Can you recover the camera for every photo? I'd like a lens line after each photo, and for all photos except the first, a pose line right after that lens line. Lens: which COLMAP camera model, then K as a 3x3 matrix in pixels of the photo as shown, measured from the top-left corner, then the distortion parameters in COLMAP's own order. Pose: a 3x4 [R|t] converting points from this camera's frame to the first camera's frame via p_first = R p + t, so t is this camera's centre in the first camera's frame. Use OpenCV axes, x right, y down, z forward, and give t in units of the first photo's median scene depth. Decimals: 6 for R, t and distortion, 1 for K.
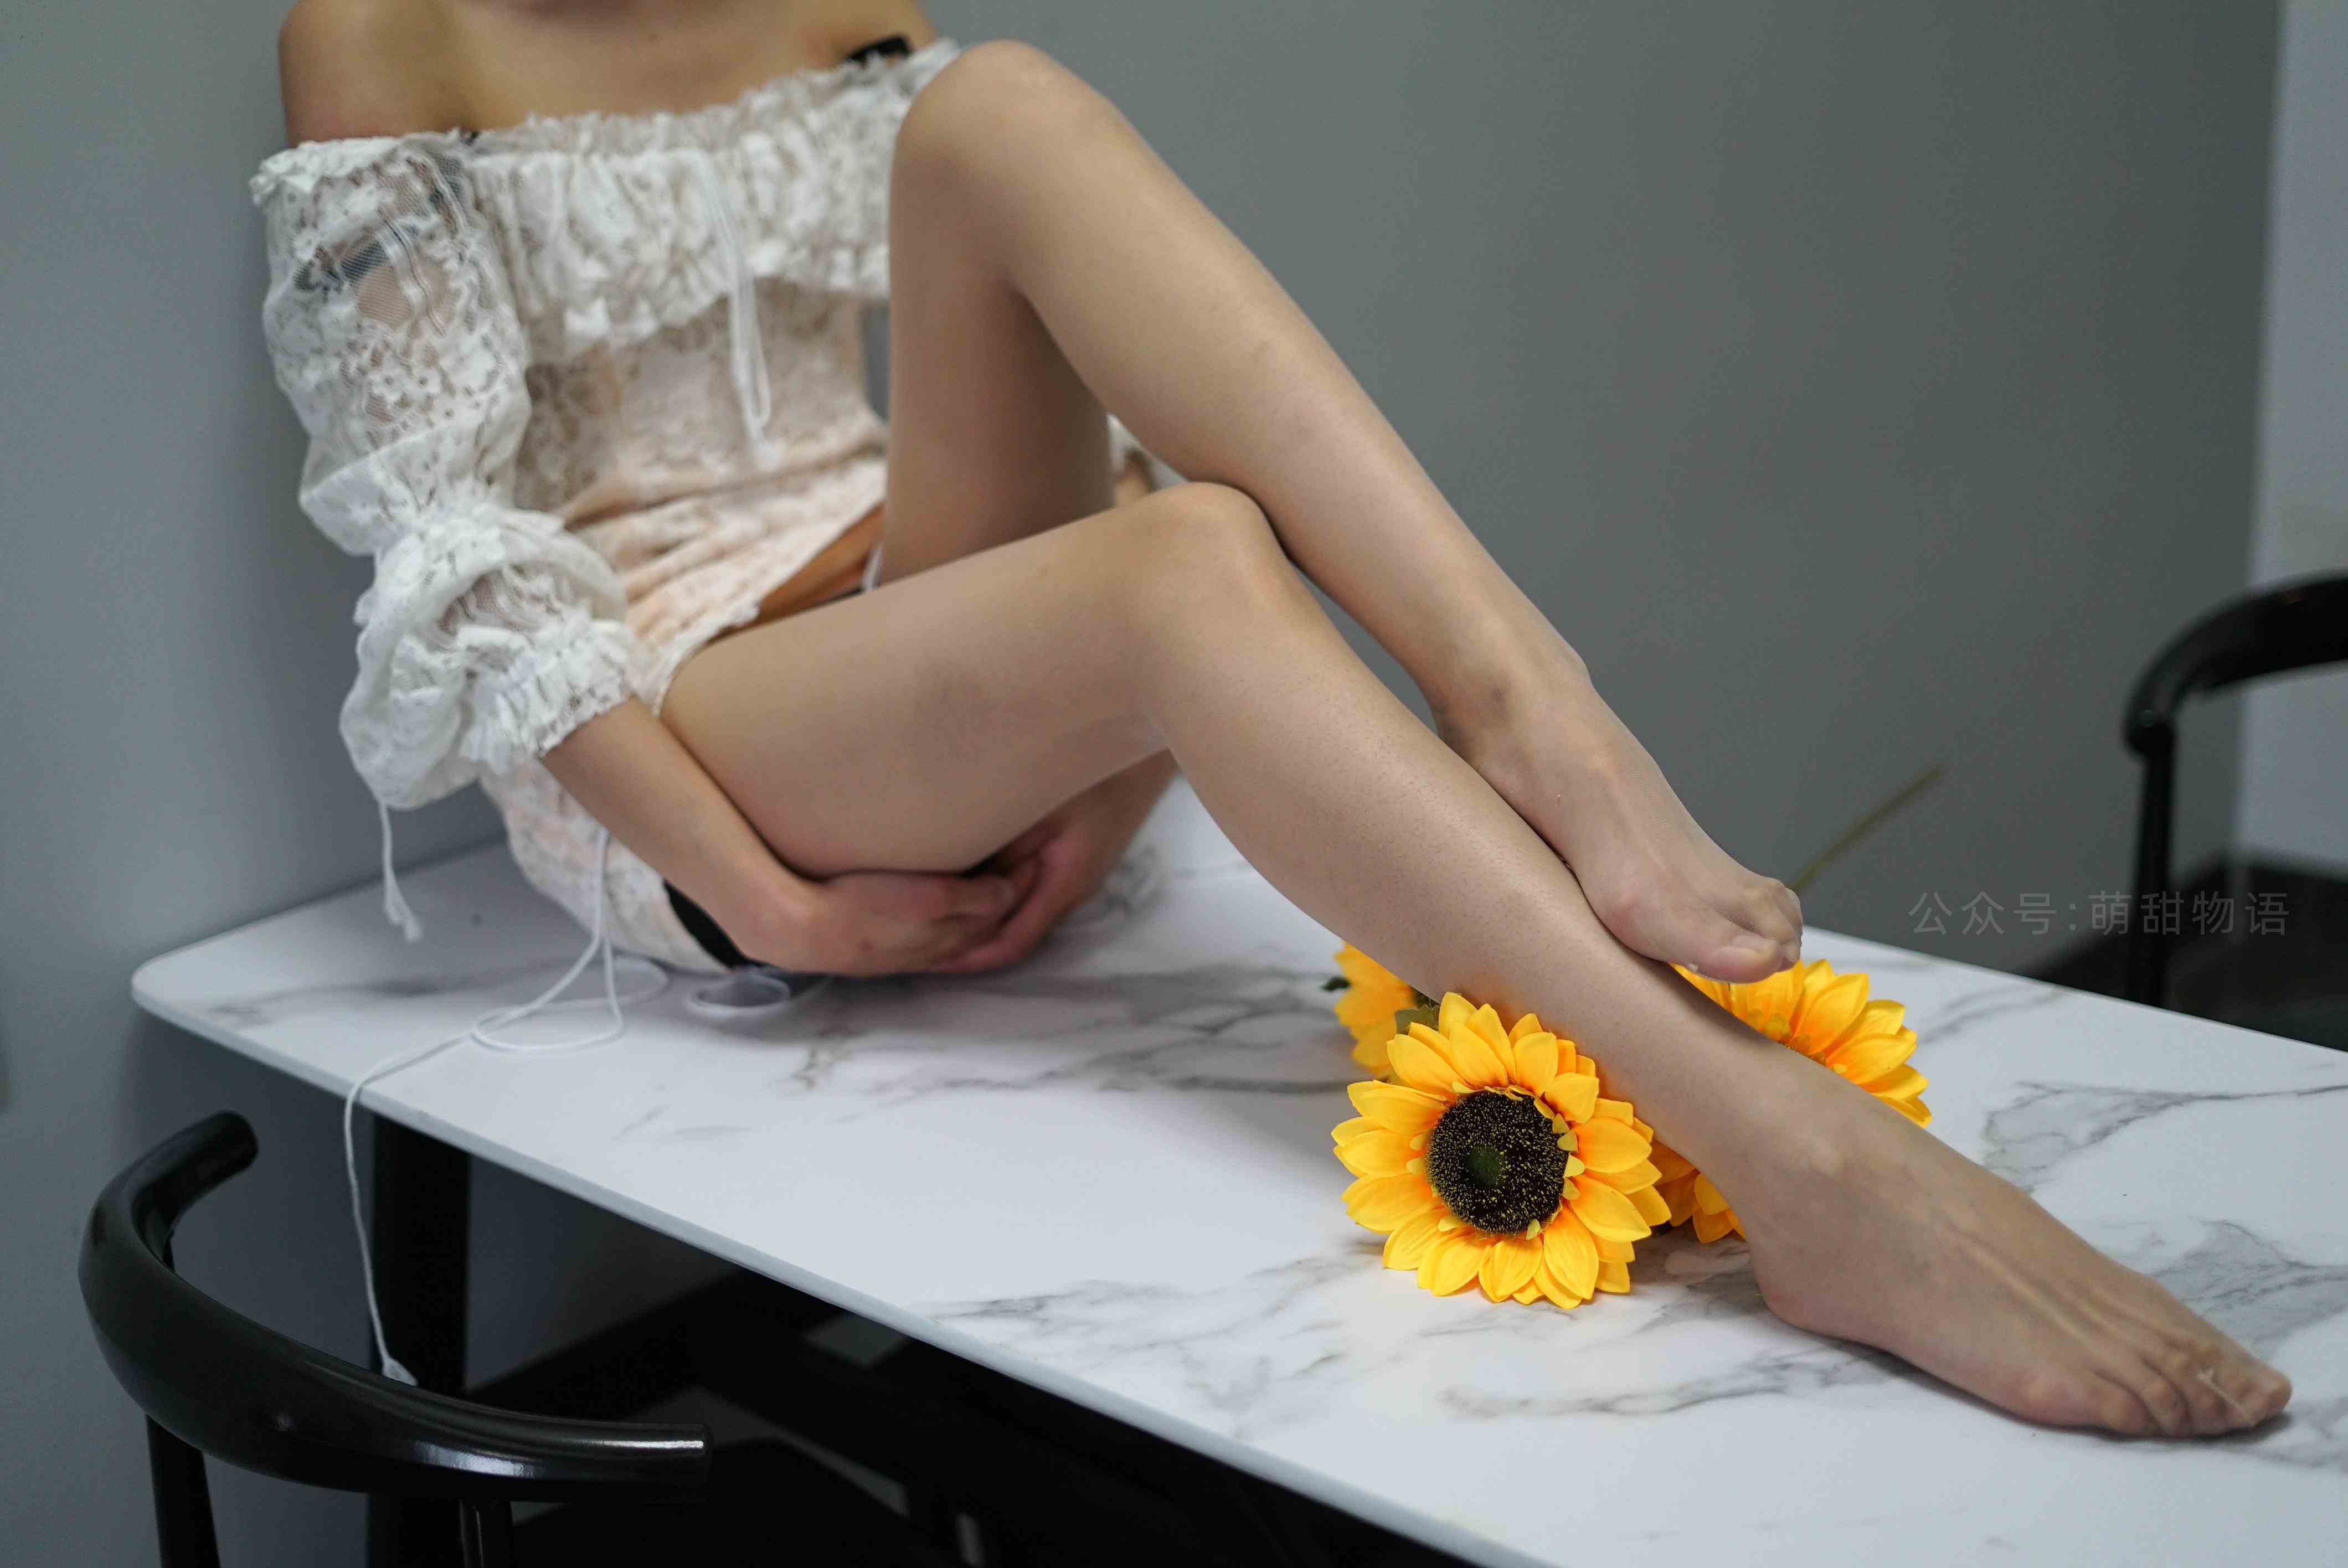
lens RADIAL K [[3755.9, 0, 1149.0], [0, 3755.9, 843.3], [0, 0, 1]] dist [0.025548, 0.000000]
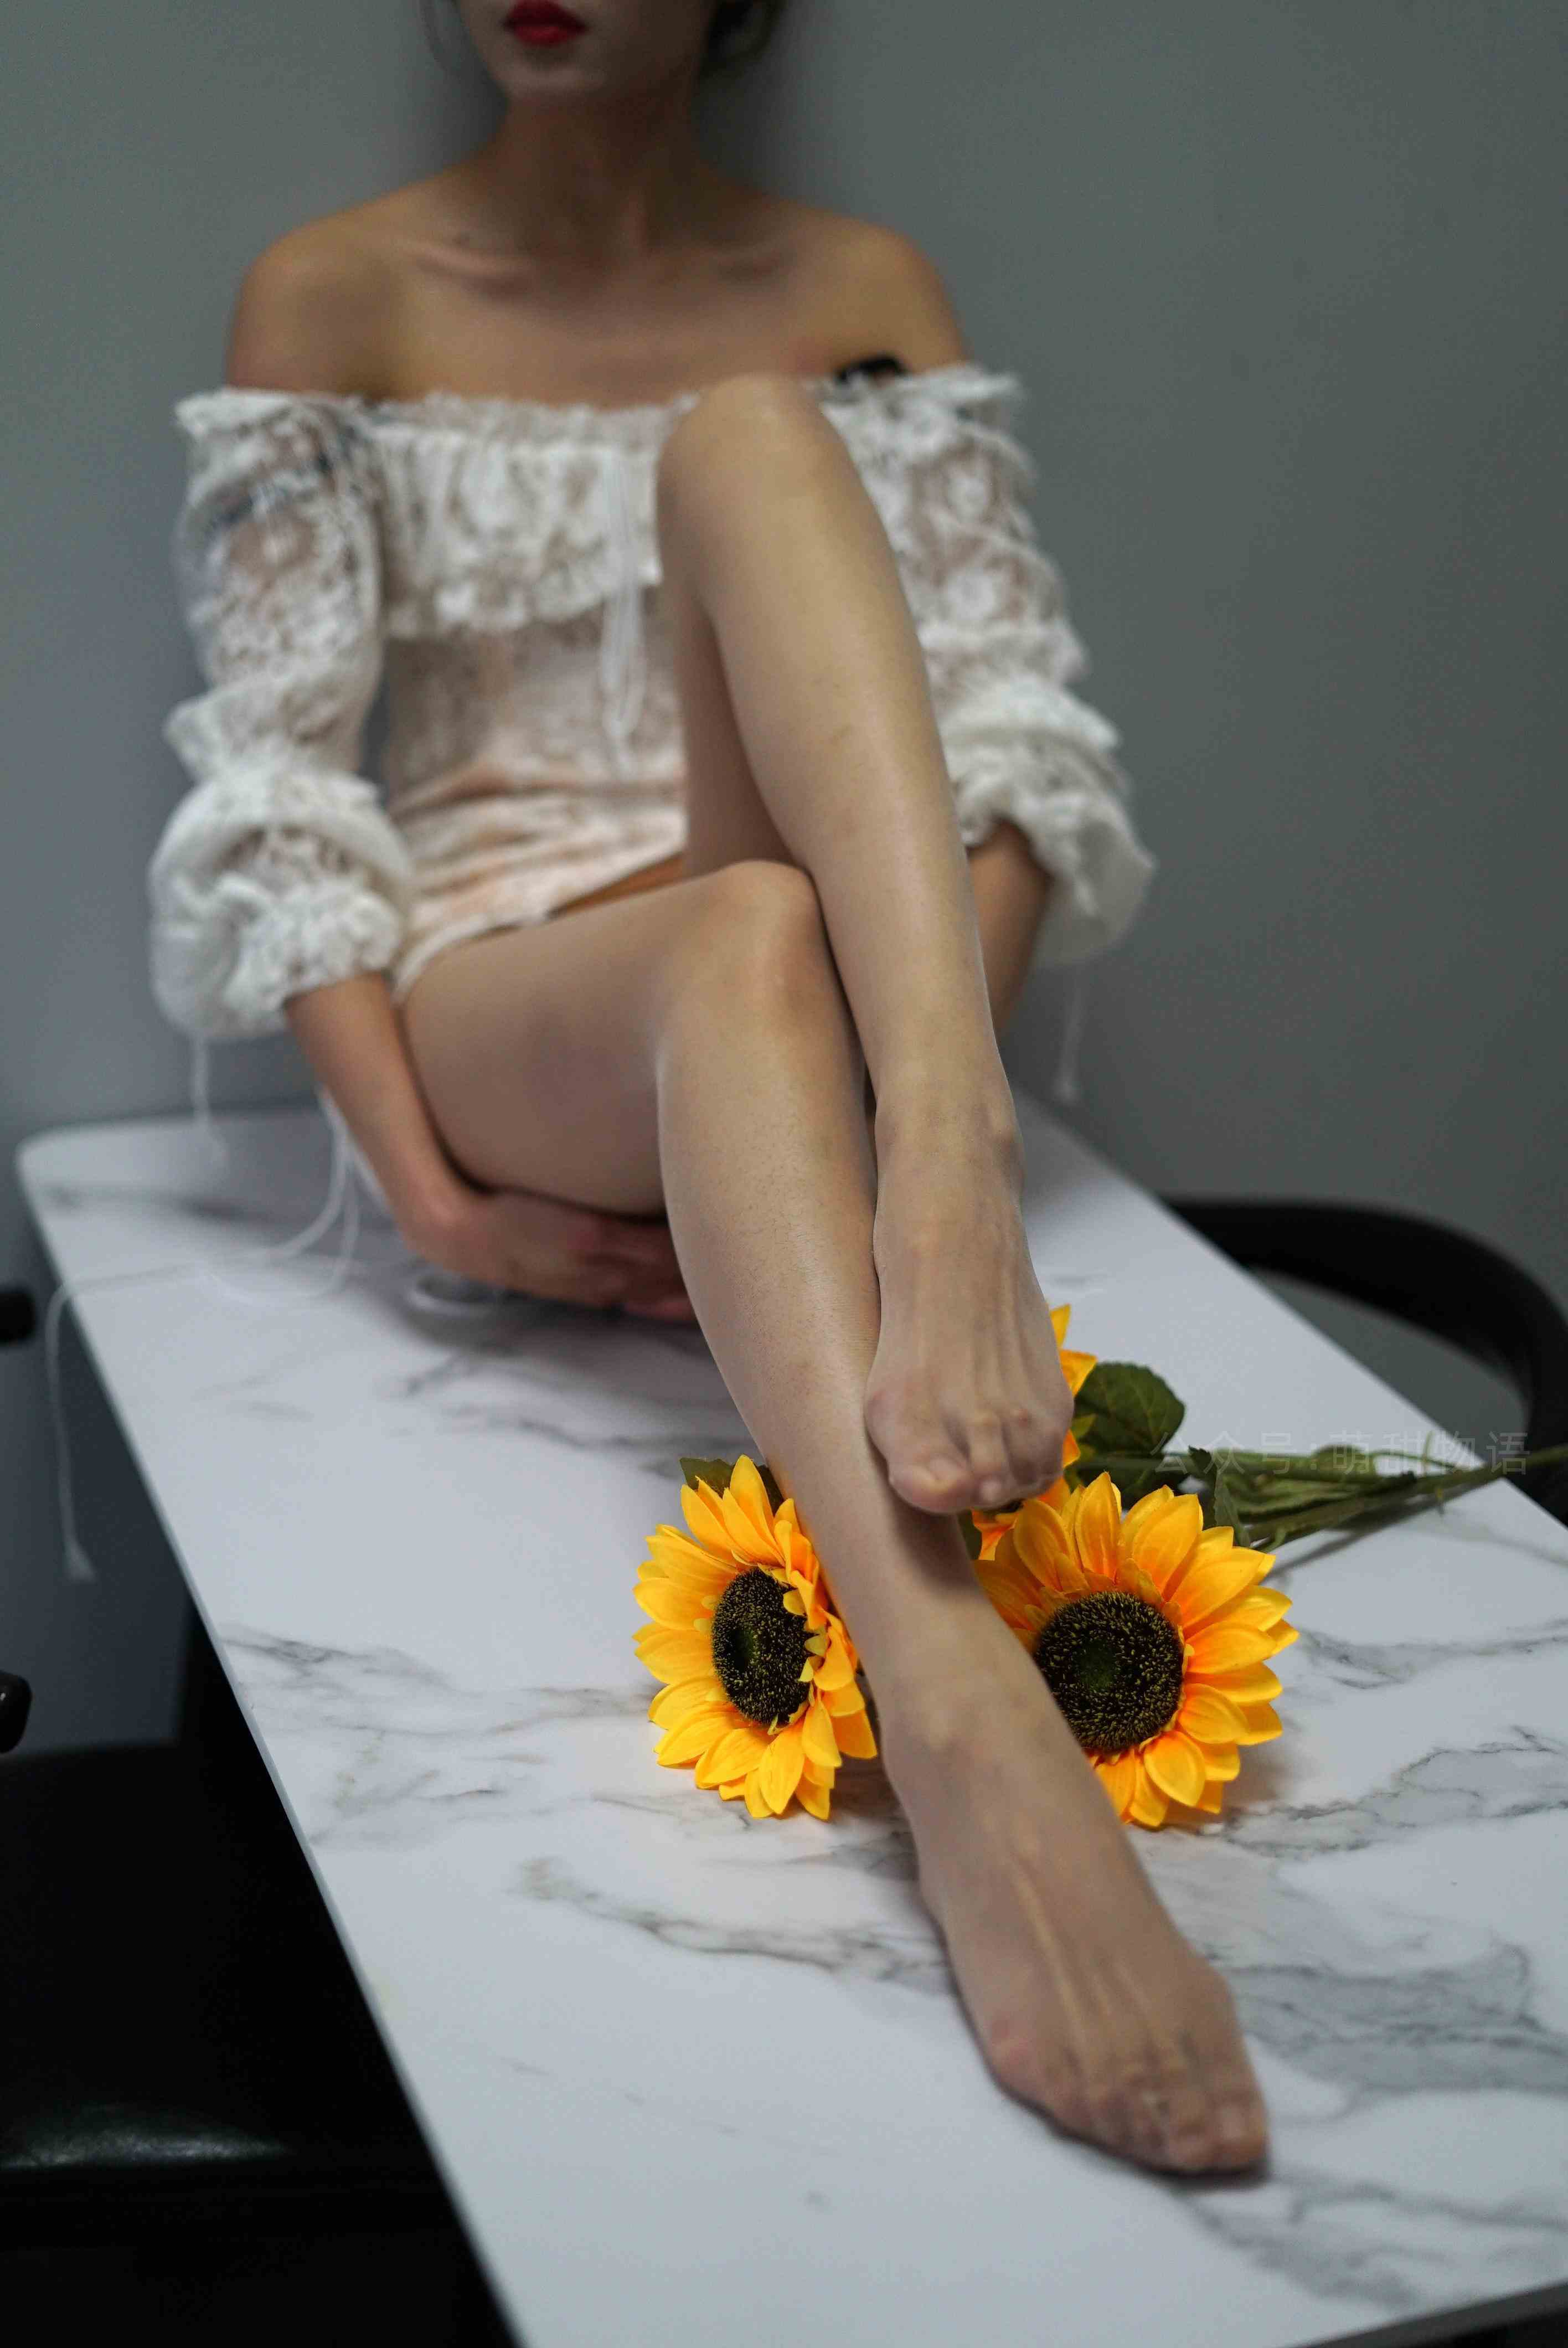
lens RADIAL K [[3755.9, 0, 791.3], [0, 3755.9, 1179.2], [0, 0, 1]] dist [0.025548, 0.000000]
pose [[0.875155, 0.218108, -0.431895, 0.408780], [-0.206418, 0.975629, 0.074428, -0.084074], [0.437603, 0.024014, 0.898848, 0.144001]]
